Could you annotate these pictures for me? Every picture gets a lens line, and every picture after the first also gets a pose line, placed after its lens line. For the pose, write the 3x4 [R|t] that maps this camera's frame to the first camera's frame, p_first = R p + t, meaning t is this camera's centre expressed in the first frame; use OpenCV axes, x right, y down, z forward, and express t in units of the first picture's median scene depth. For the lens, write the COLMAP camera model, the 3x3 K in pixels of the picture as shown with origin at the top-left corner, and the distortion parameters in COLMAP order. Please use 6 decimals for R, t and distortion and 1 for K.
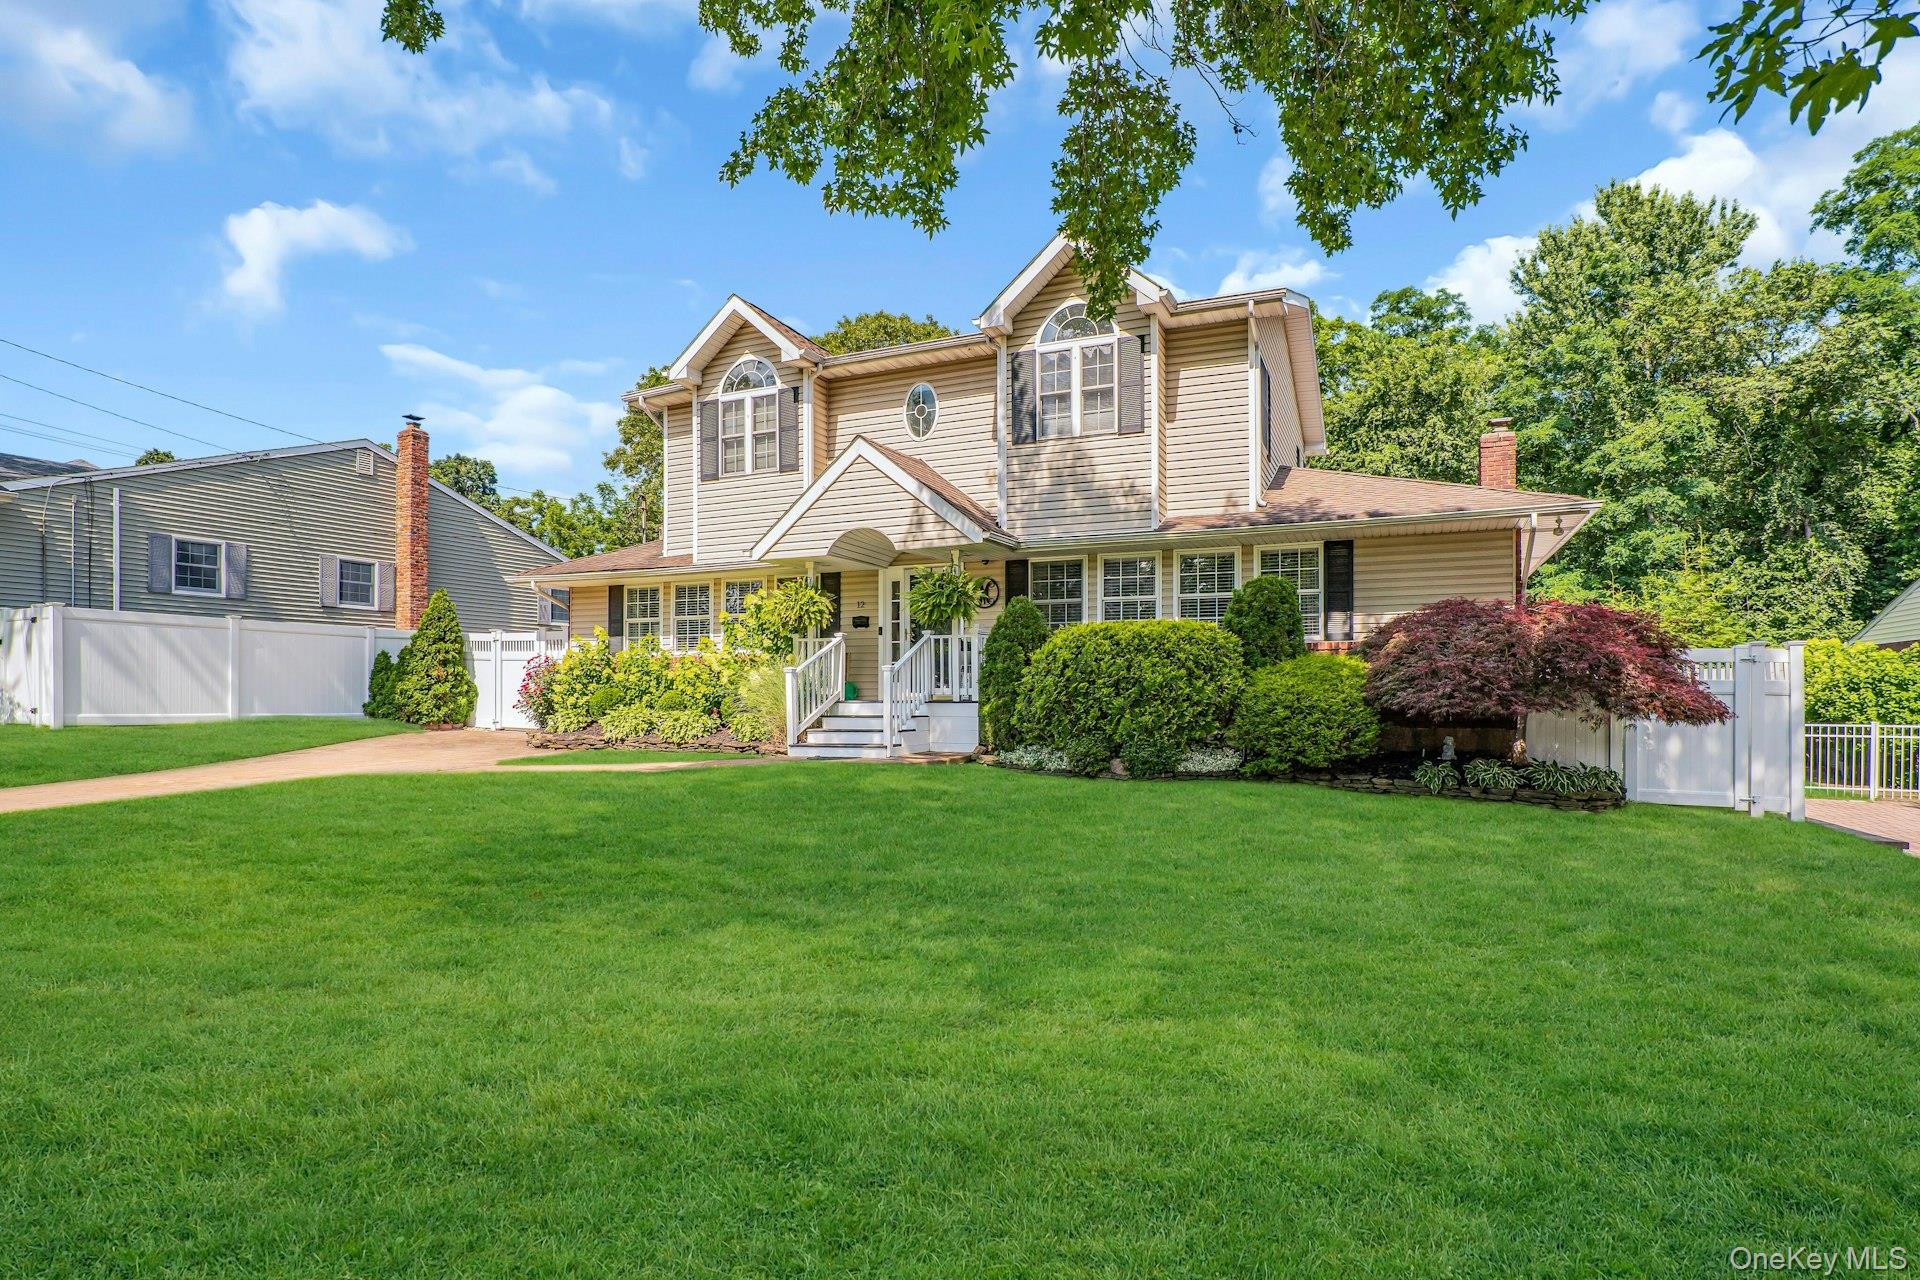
lens RADIAL K [[937.5, 0, 953.3], [0, 937.5, 655.4], [0, 0, 1]] dist [-0.059532, 0.027544]
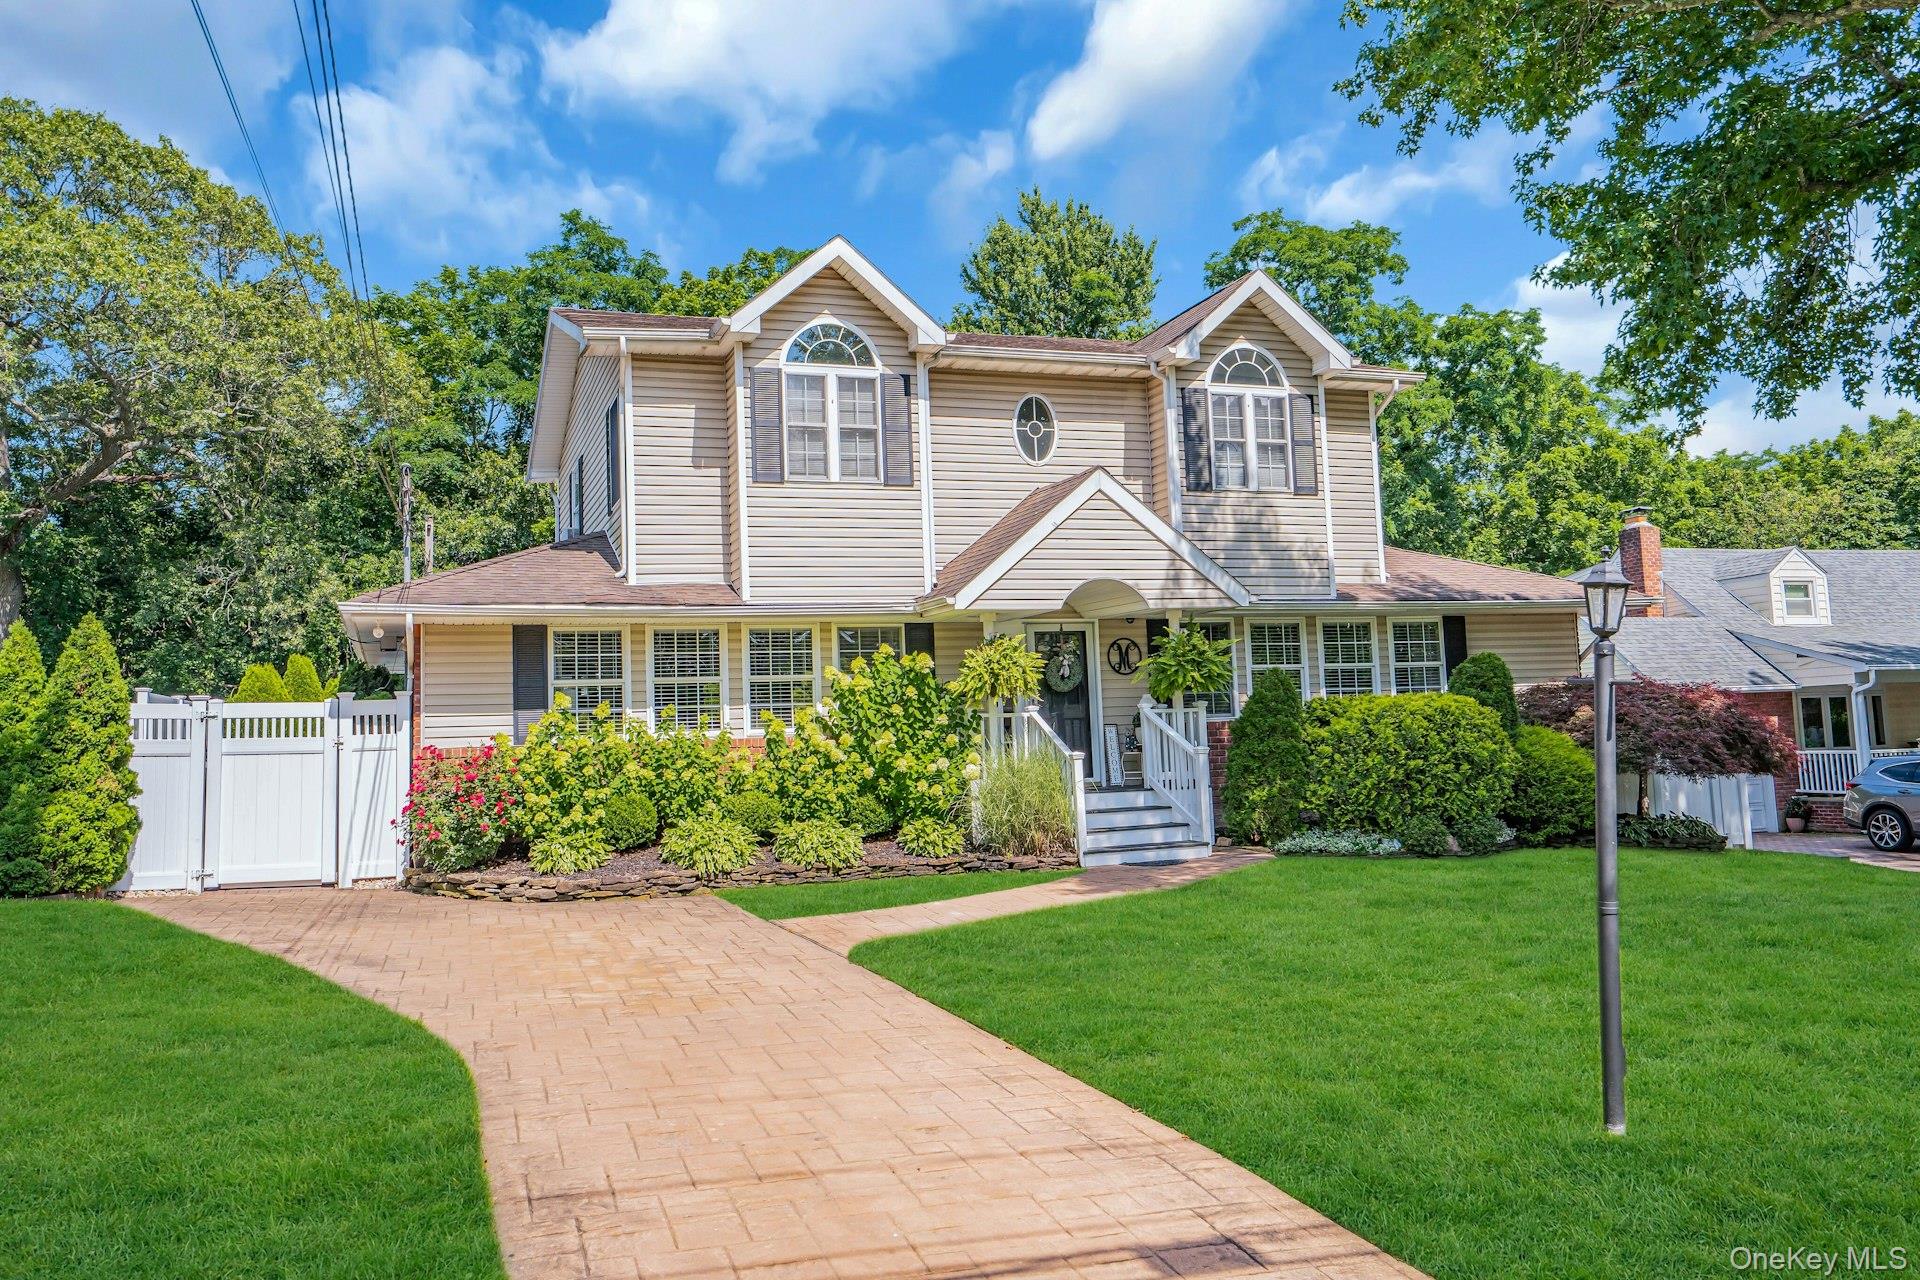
lens RADIAL K [[1407.2, 0, 826.1], [0, 1407.2, 580.7], [0, 0, 1]] dist [0.010697, -0.001568]
pose [[0.761115, 0.049177, 0.646750, -1.063644], [0.009798, 0.996136, -0.087274, -0.028527], [-0.648543, 0.072762, 0.757692, 0.222366]]
